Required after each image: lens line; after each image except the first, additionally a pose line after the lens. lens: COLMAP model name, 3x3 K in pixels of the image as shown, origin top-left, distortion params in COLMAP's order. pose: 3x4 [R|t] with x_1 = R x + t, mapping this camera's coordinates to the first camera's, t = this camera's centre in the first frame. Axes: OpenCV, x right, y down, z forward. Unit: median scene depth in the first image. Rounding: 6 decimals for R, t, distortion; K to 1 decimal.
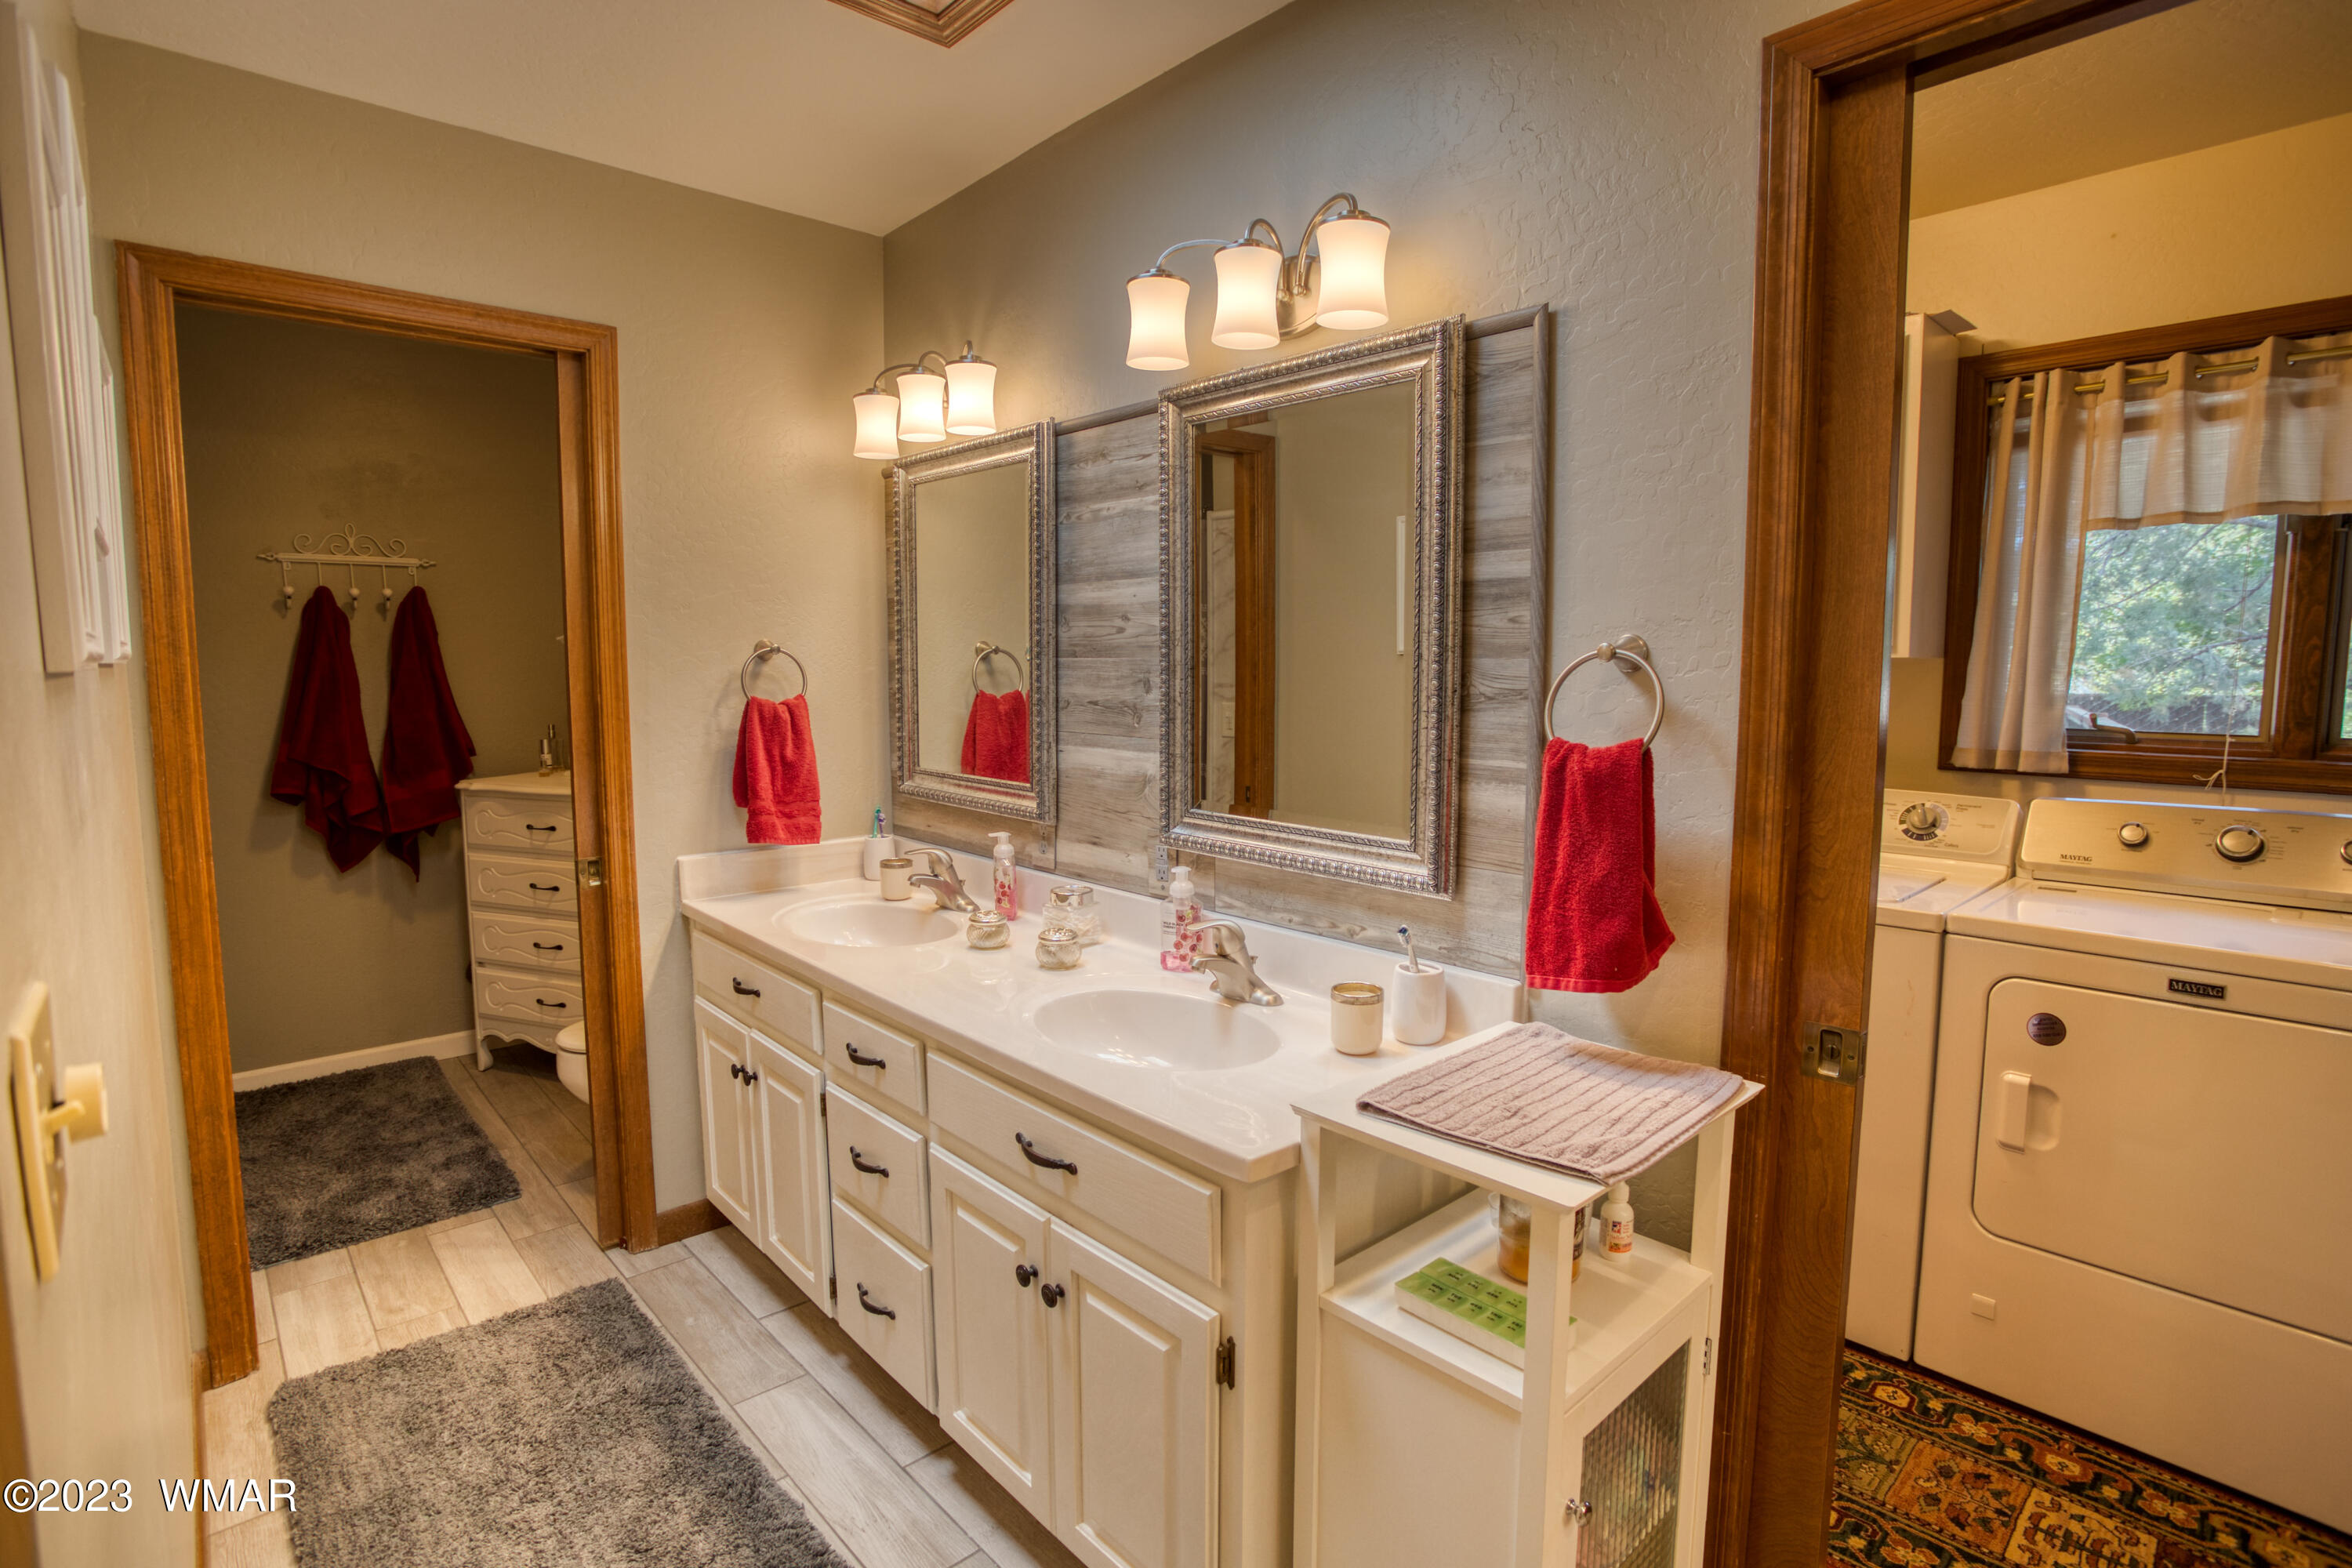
lens RADIAL K [[1150.4, 0, 1182.5], [0, 1150.4, 777.7], [0, 0, 1]] dist [-0.058215, 0.017952]
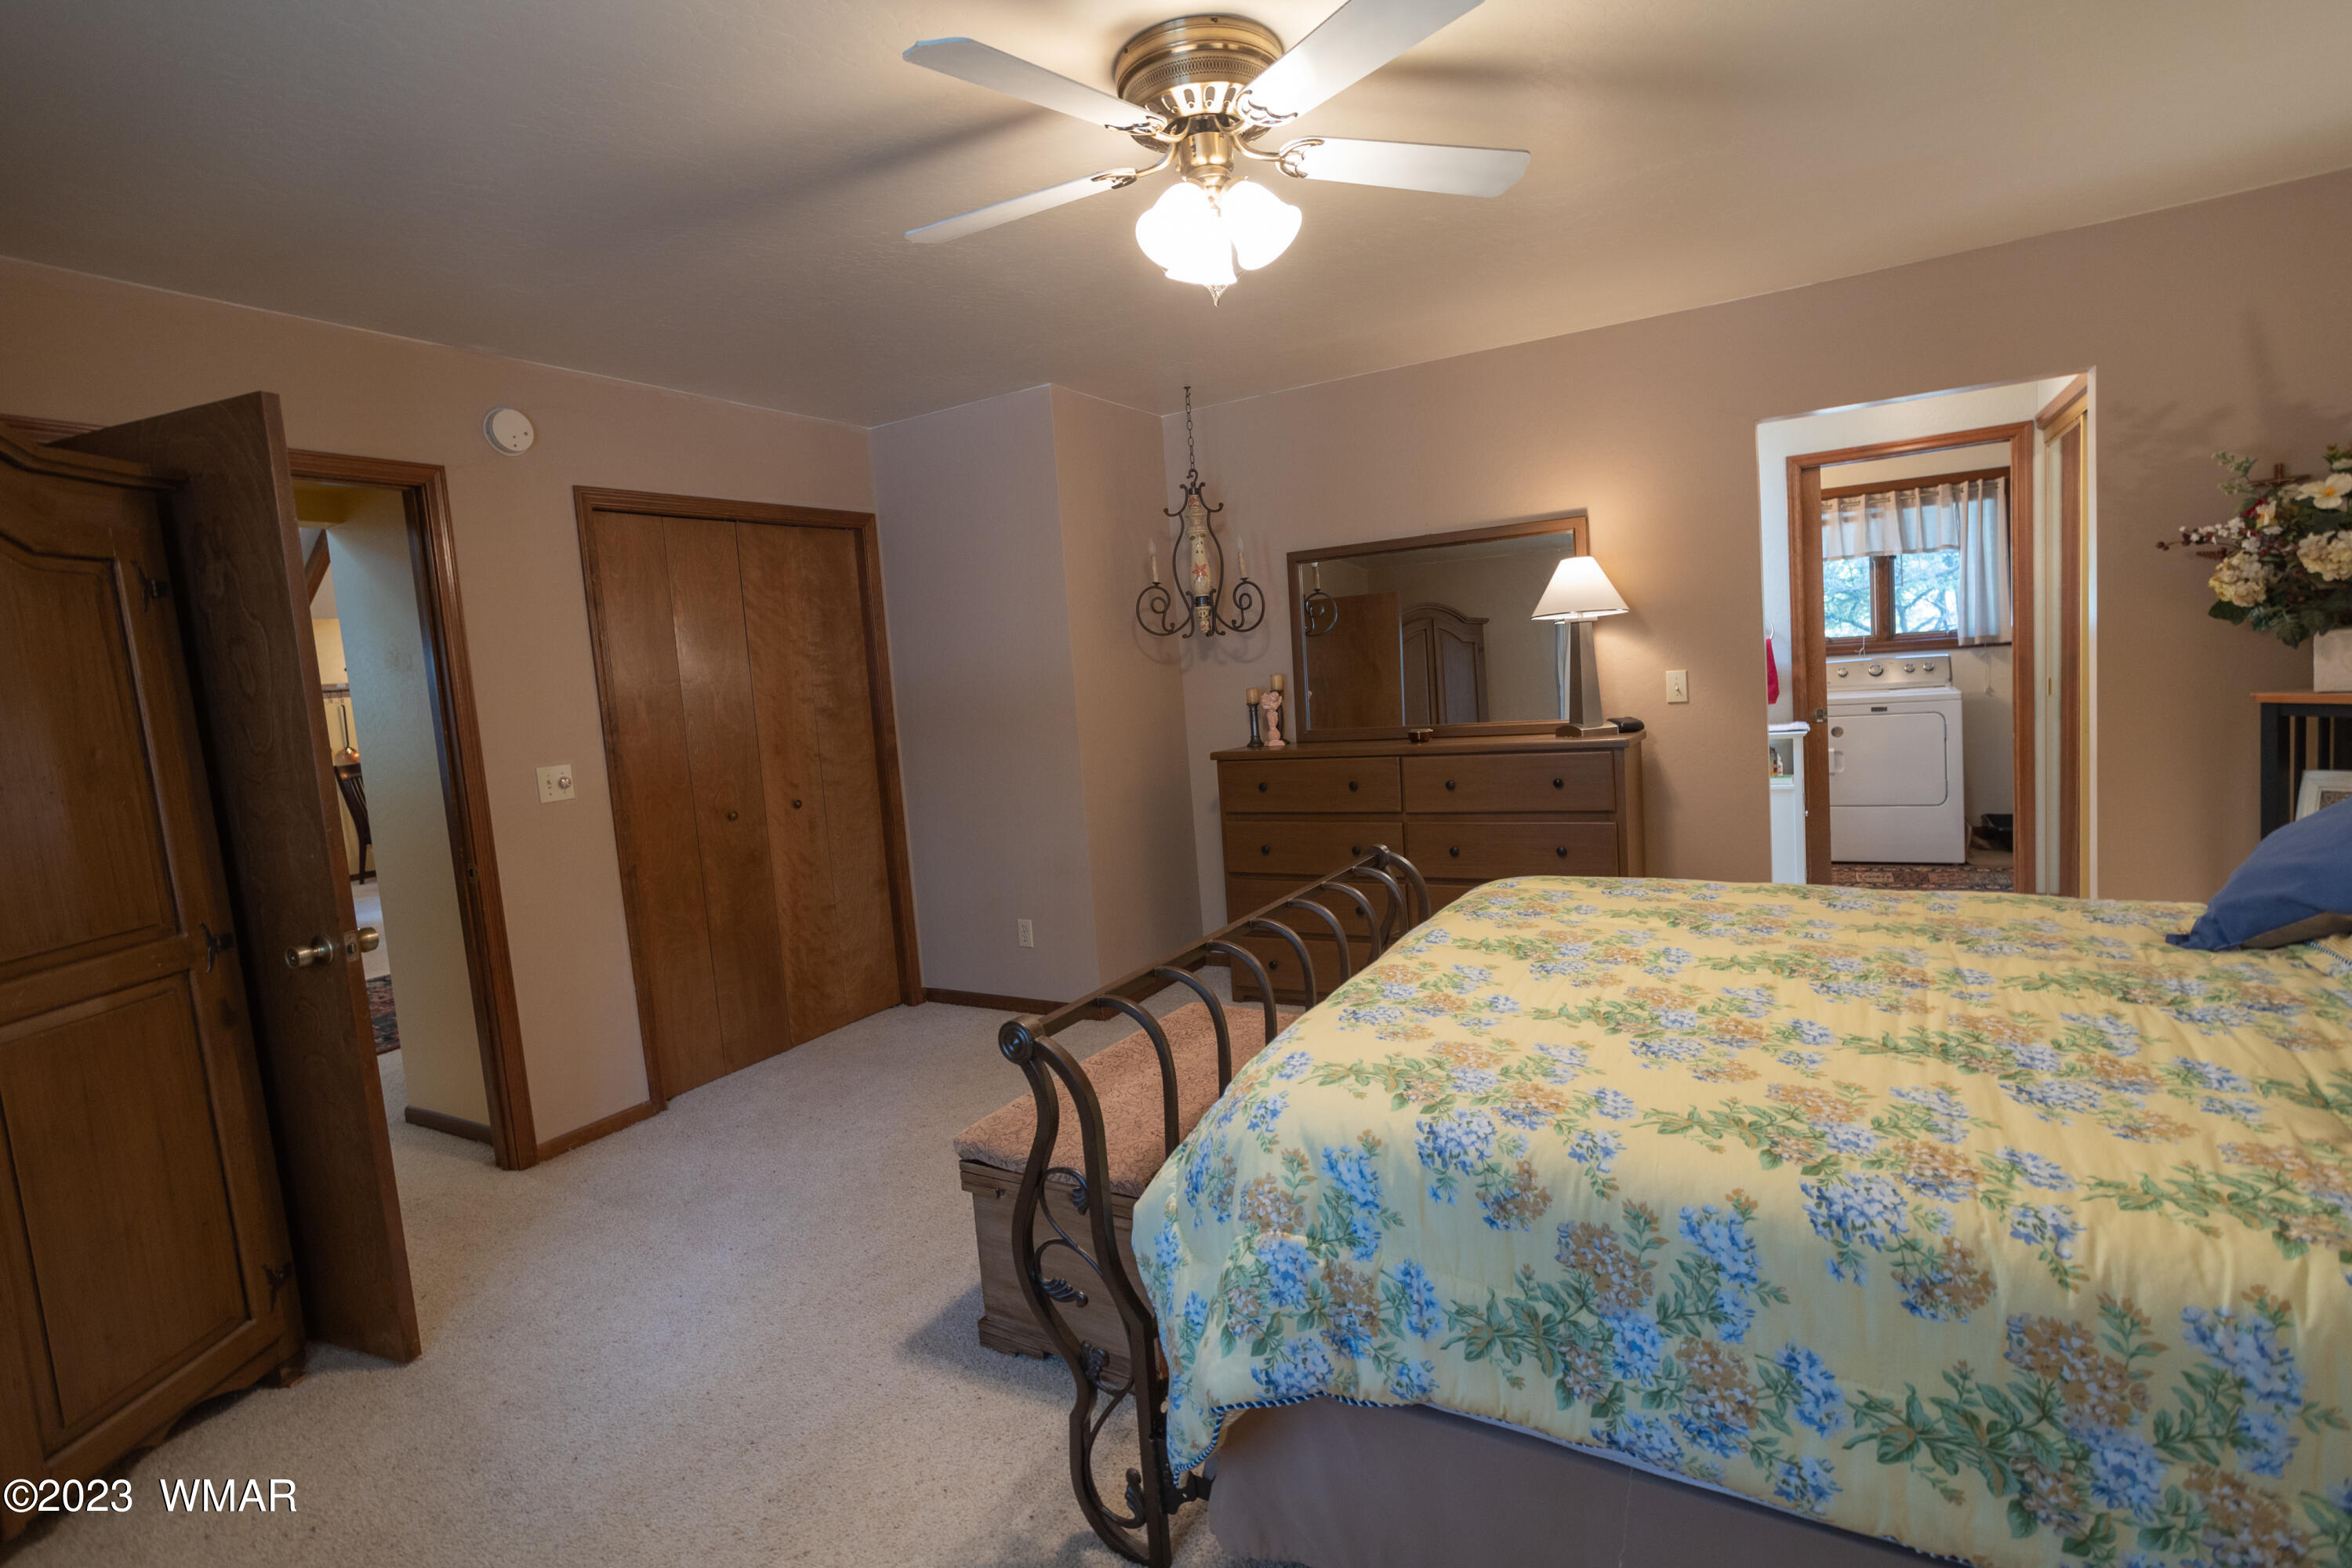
lens RADIAL K [[1150.4, 0, 1177.3], [0, 1150.4, 782.5], [0, 0, 1]] dist [-0.058215, 0.017952]
pose [[0.951421, -0.104721, 0.289537, -0.620039], [0.106246, 0.994285, 0.010493, 0.046195], [-0.288981, 0.020779, 0.957109, -0.479904]]
